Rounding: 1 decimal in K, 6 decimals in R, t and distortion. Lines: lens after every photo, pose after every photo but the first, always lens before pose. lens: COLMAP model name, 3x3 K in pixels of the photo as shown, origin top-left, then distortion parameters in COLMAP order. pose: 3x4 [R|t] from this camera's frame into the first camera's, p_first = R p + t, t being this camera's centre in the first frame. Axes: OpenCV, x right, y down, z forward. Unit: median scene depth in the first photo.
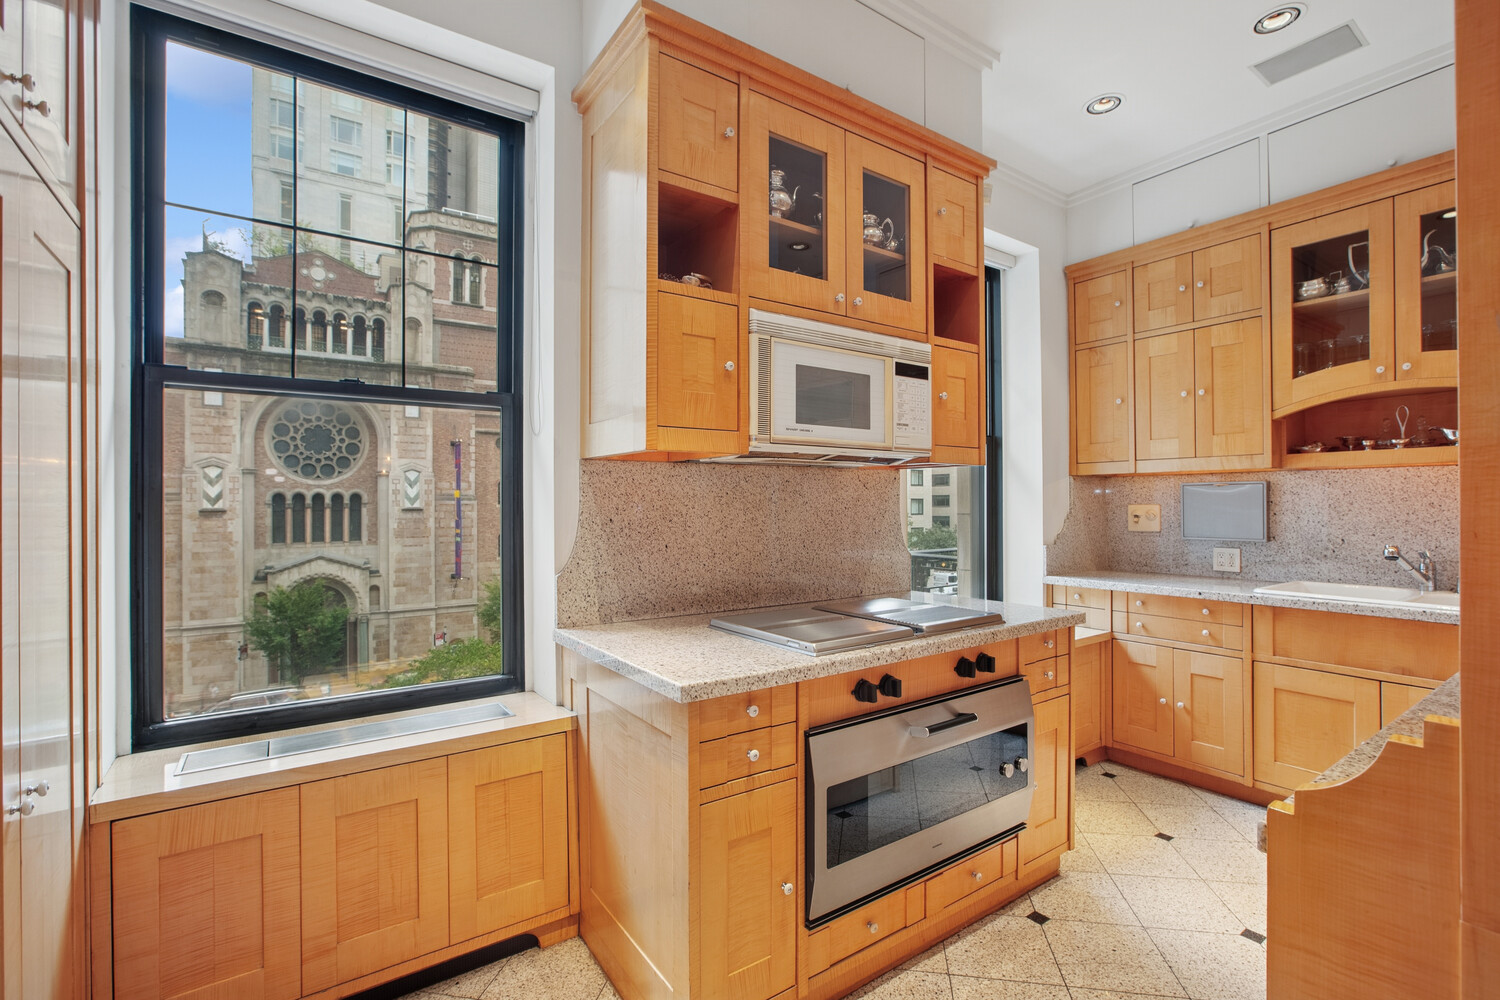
lens RADIAL K [[689.7, 0, 755.3], [0, 689.7, 497.5], [0, 0, 1]] dist [-0.027605, 0.006237]
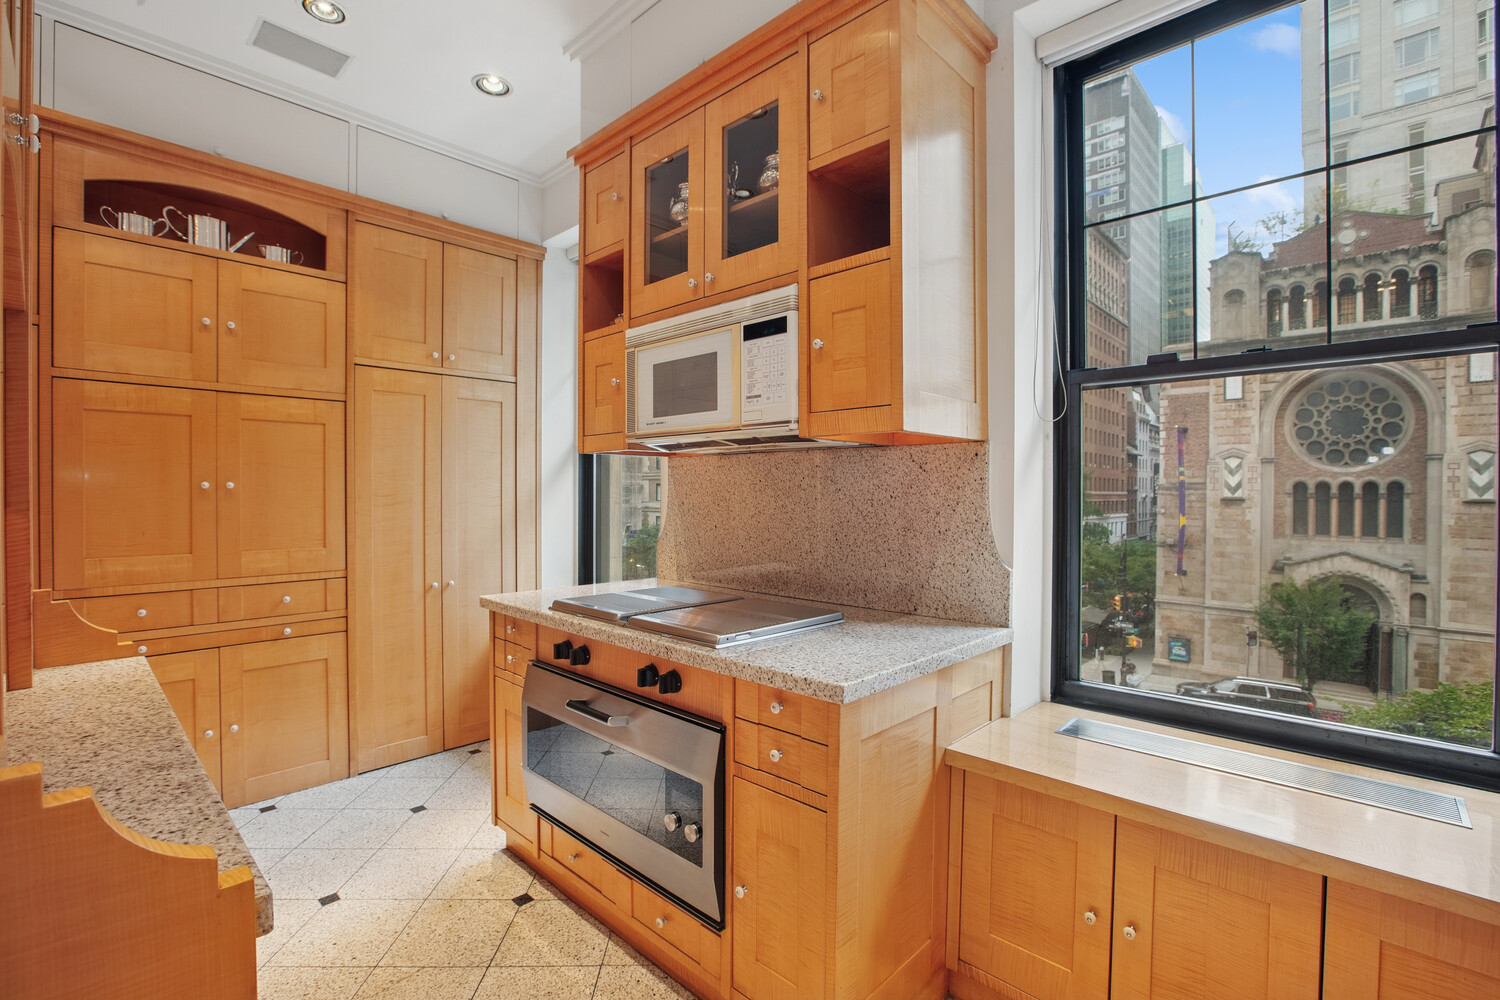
lens RADIAL K [[689.7, 0, 760.3], [0, 689.7, 496.7], [0, 0, 1]] dist [-0.027605, 0.006237]
pose [[0.186597, 0.012066, -0.982363, 0.096962], [0.001949, 0.999918, 0.012652, 0.000524], [0.982435, -0.004276, 0.186558, 0.078641]]
